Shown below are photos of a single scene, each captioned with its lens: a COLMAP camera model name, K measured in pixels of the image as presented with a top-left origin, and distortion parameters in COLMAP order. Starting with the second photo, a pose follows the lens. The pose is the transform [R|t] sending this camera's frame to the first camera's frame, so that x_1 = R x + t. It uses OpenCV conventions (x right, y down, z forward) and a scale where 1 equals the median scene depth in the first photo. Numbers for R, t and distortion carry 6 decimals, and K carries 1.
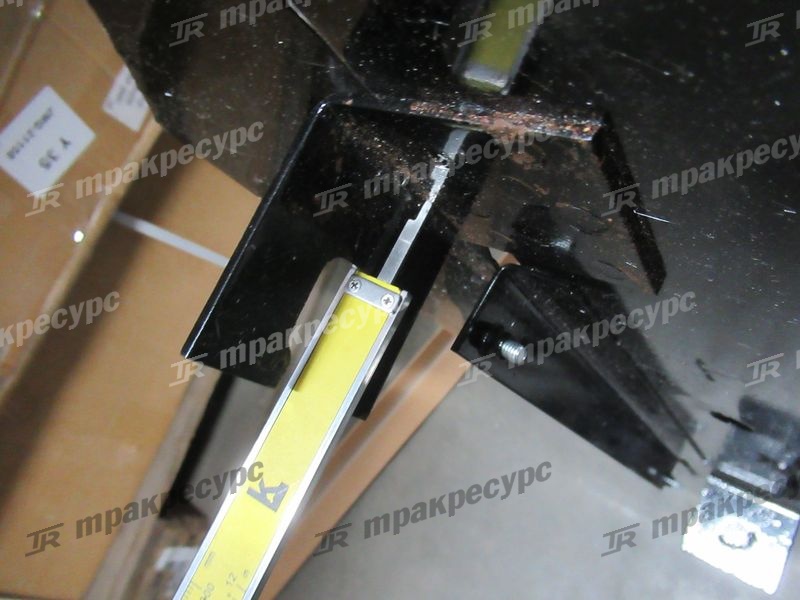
lens RADIAL K [[616.9, 0, 400.0], [0, 616.9, 300.0], [0, 0, 1]] dist [0.006896, -0.002626]
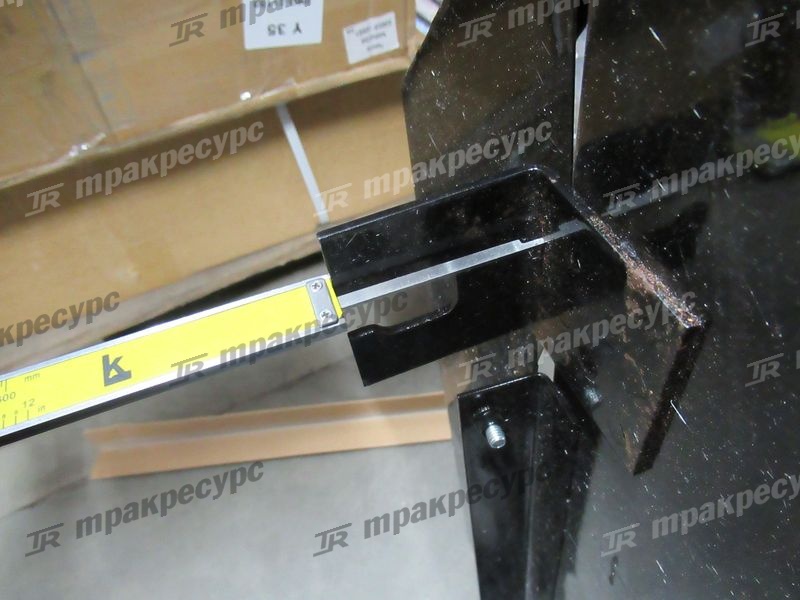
lens RADIAL K [[616.9, 0, 400.0], [0, 616.9, 300.0], [0, 0, 1]] dist [0.006896, -0.002626]
pose [[0.730563, 0.679974, -0.062556, -0.063763], [-0.682764, 0.728819, -0.051535, 0.124210], [0.010549, 0.080360, 0.996710, -0.213650]]
